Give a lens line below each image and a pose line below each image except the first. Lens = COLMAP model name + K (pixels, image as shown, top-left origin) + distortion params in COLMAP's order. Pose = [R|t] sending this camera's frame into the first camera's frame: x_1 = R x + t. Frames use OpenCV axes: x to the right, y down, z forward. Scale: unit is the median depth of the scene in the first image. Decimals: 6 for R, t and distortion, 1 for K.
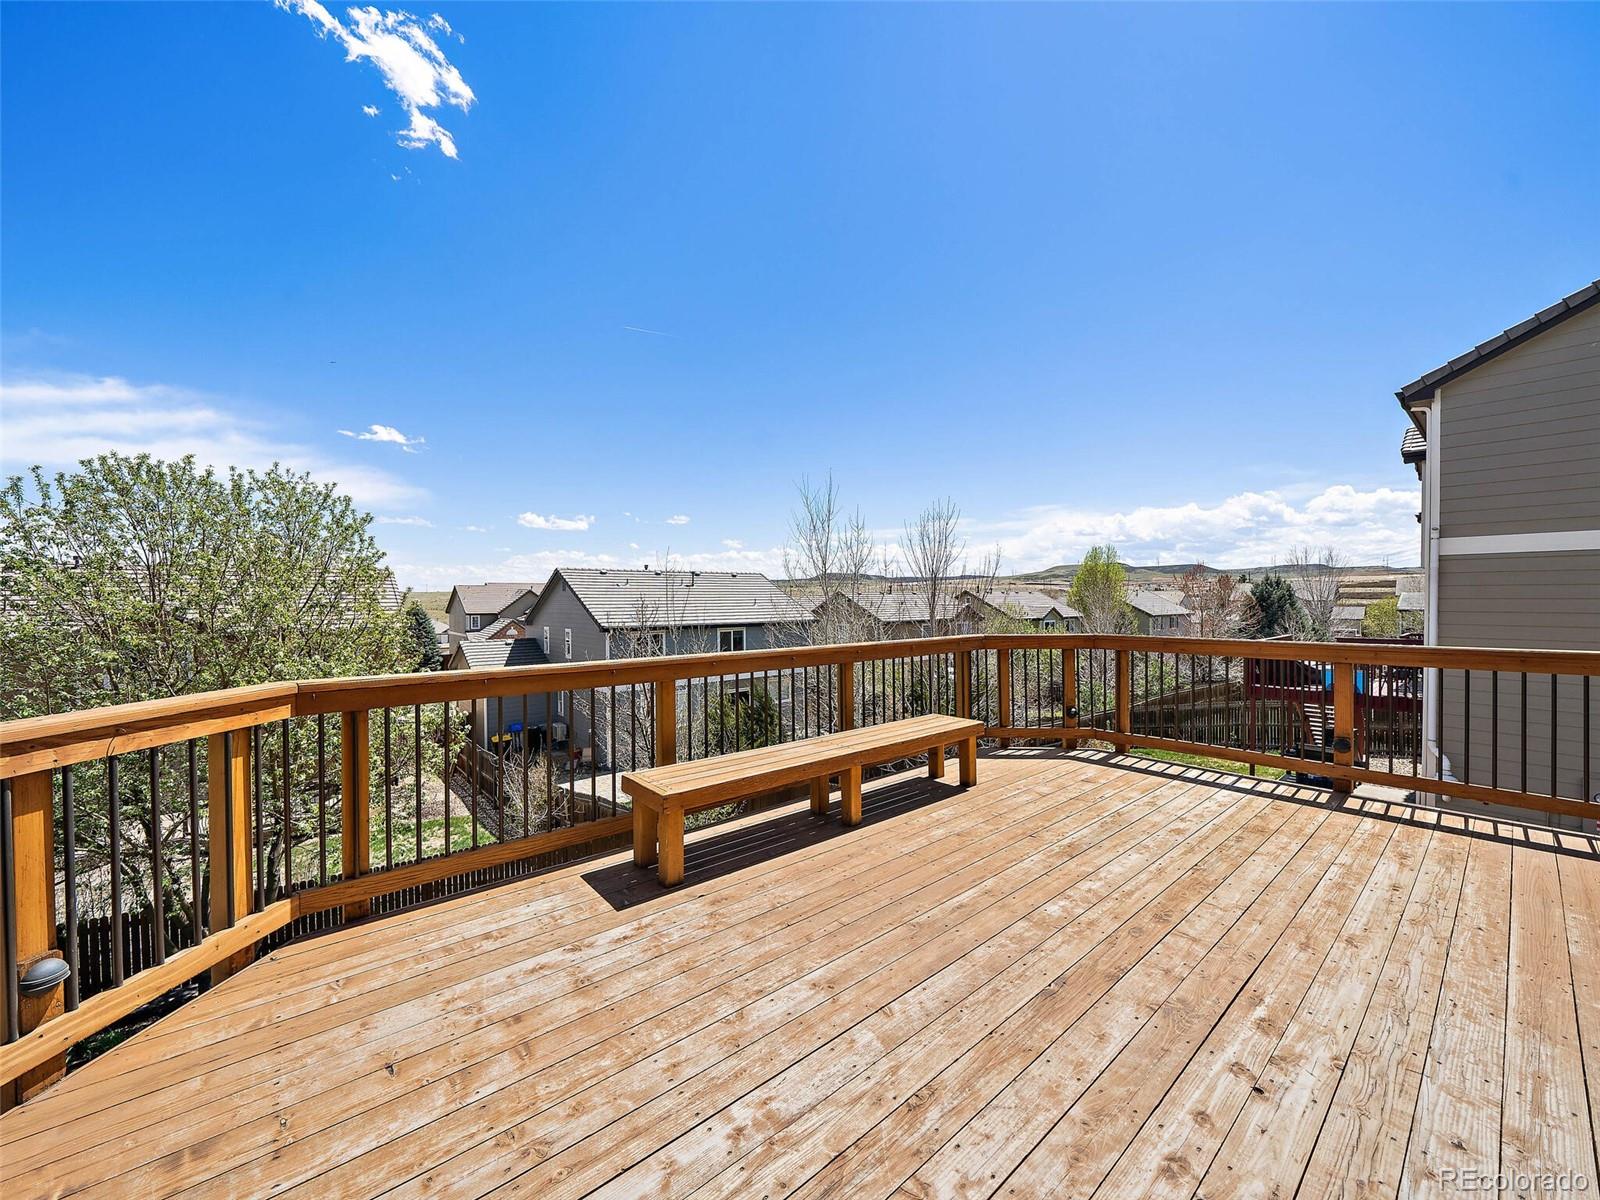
lens RADIAL K [[625.8, 0, 778.6], [0, 625.8, 613.0], [0, 0, 1]] dist [-0.005237, -0.000610]
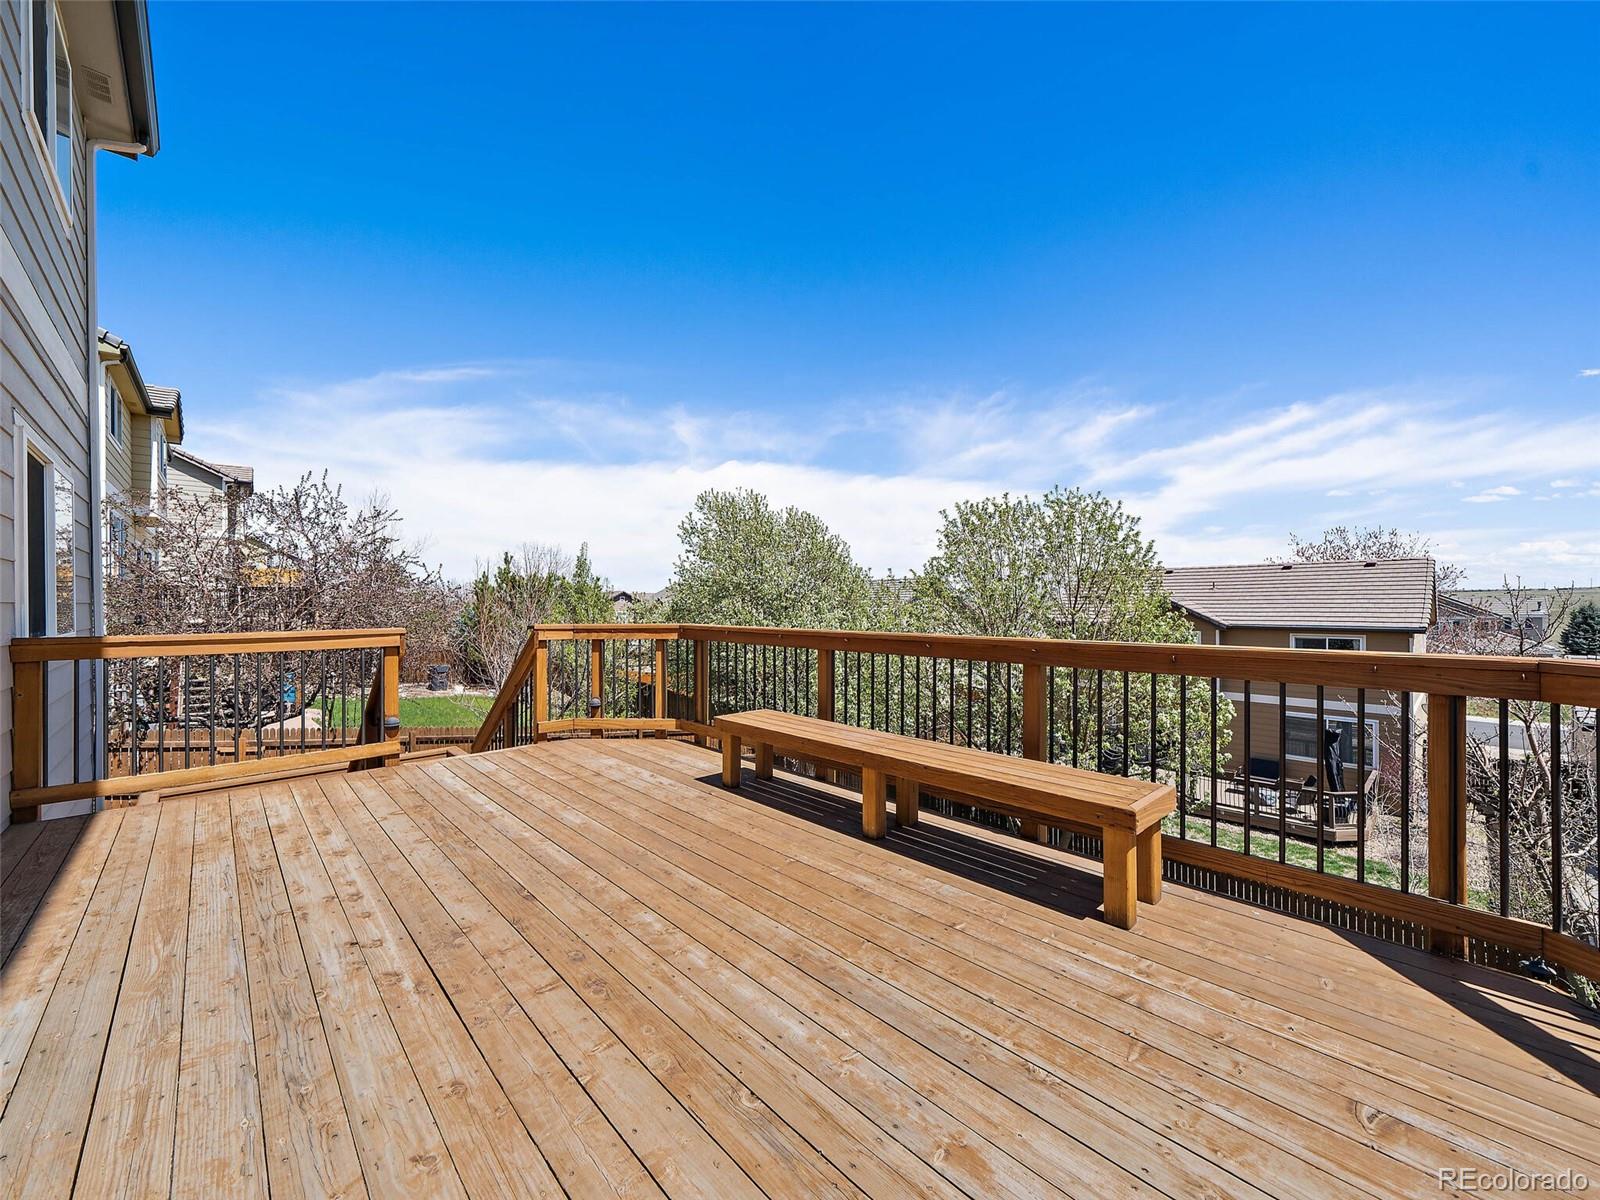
lens RADIAL K [[625.8, 0, 817.4], [0, 625.8, 608.3], [0, 0, 1]] dist [-0.005237, -0.000610]
pose [[0.082870, 0.019544, -0.996369, 0.738904], [-0.019829, 0.999642, 0.017960, 0.002037], [0.996363, 0.018268, 0.083228, 0.634924]]
